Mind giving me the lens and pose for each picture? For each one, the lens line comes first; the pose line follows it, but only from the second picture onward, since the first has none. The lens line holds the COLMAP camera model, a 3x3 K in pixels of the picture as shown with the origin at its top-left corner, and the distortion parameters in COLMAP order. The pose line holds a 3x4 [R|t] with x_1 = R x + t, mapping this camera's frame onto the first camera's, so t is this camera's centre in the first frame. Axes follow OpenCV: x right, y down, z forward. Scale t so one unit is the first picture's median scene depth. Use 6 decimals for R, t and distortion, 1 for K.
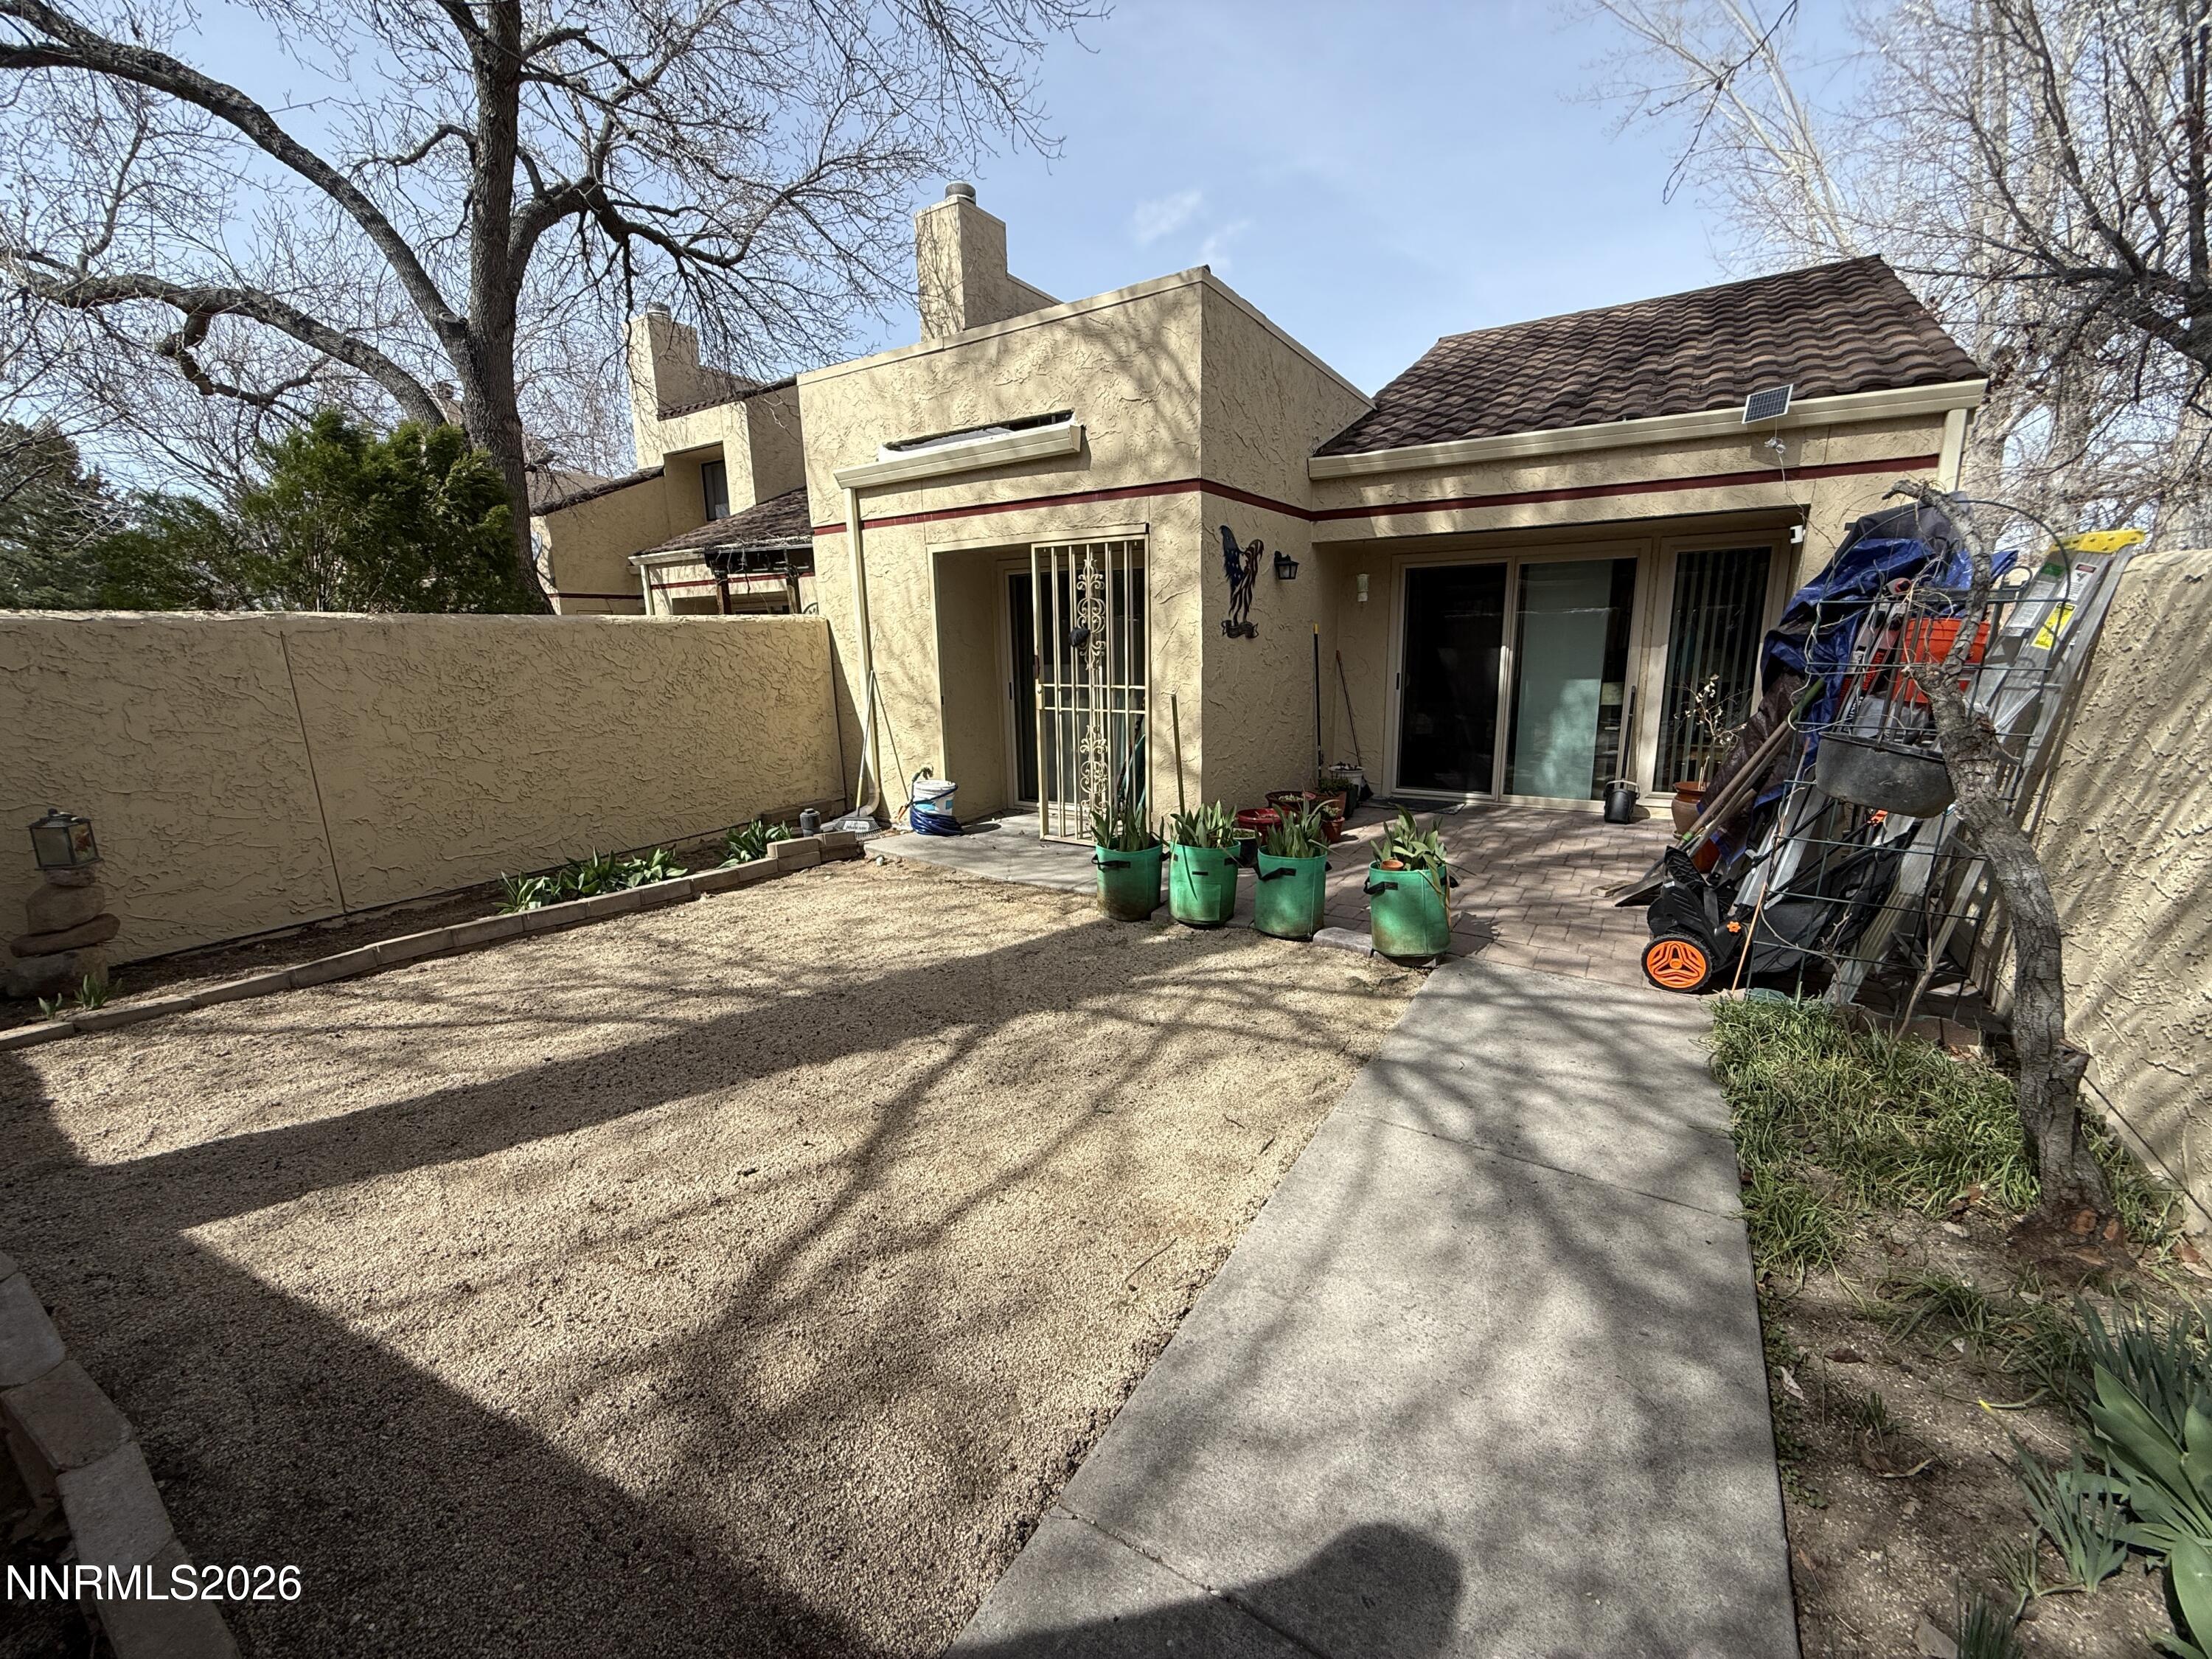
lens RADIAL K [[881.9, 0, 1101.4], [0, 881.9, 827.9], [0, 0, 1]] dist [-0.002098, 0.000001]
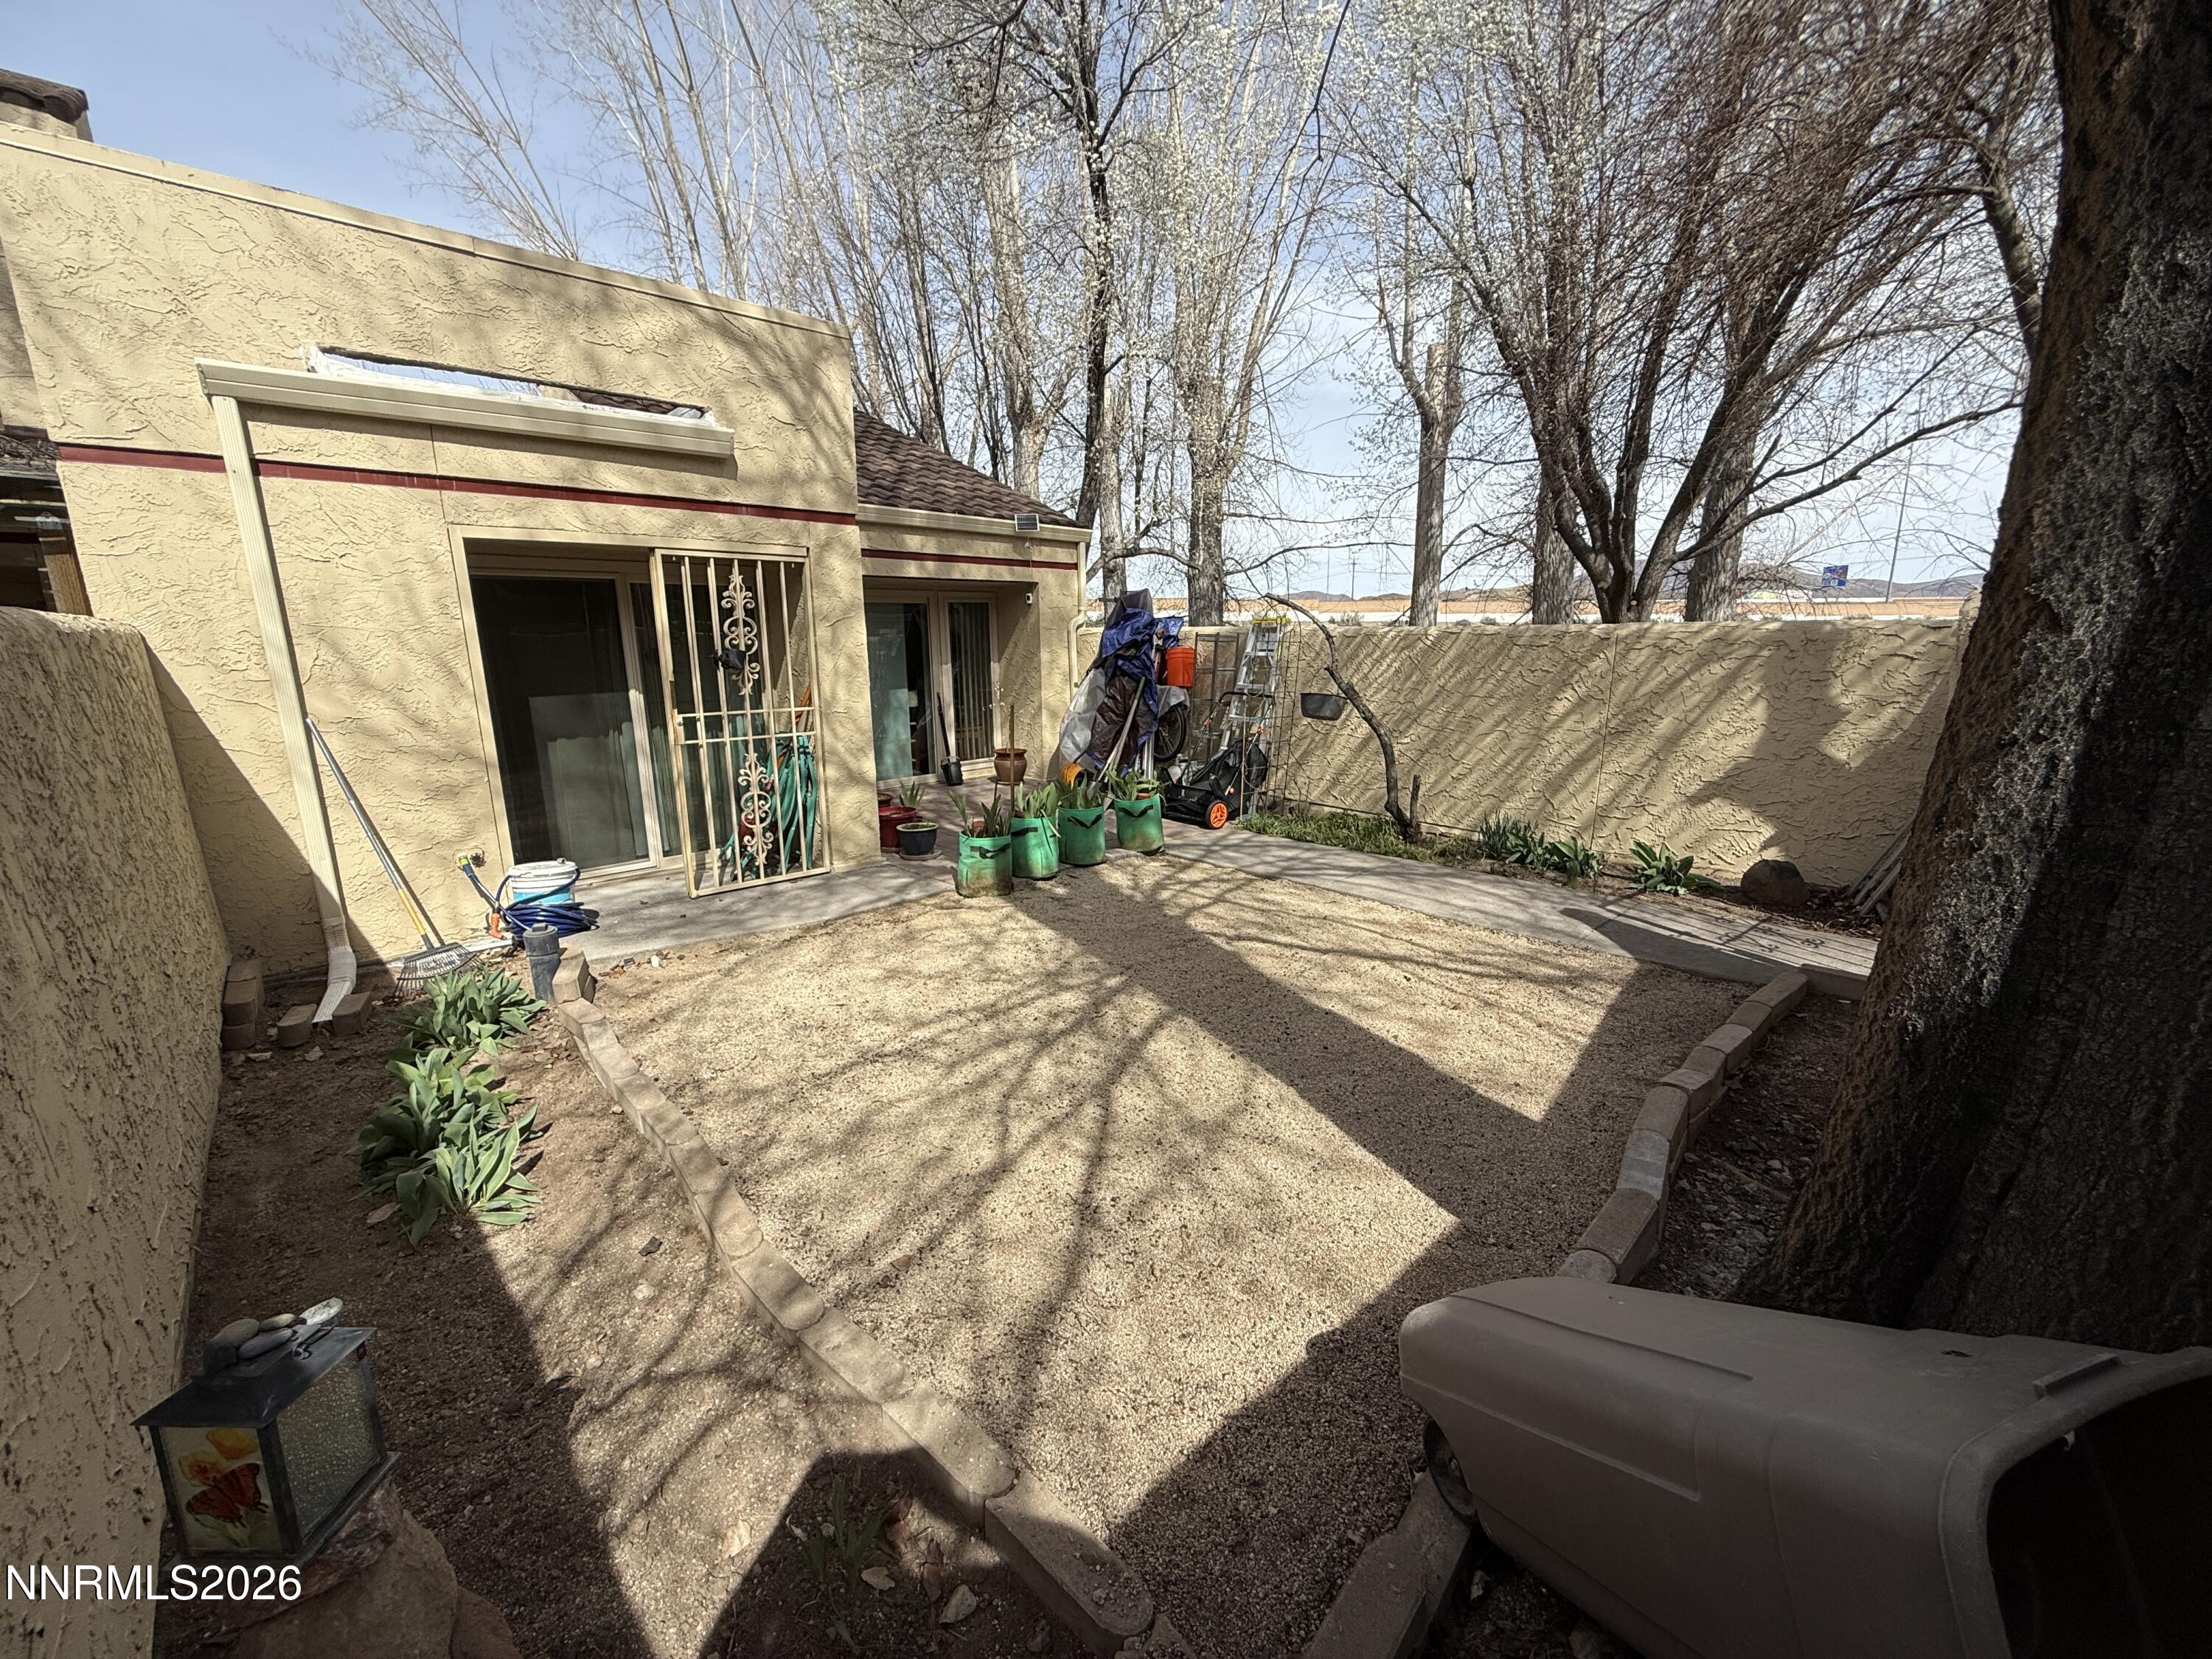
lens RADIAL K [[881.9, 0, 1102.6], [0, 881.9, 826.3], [0, 0, 1]] dist [-0.002098, 0.000001]
pose [[0.251998, -0.183034, 0.950261, -1.168186], [0.211897, 0.968558, 0.130365, -0.123435], [-0.944244, 0.168506, 0.282859, 0.584476]]
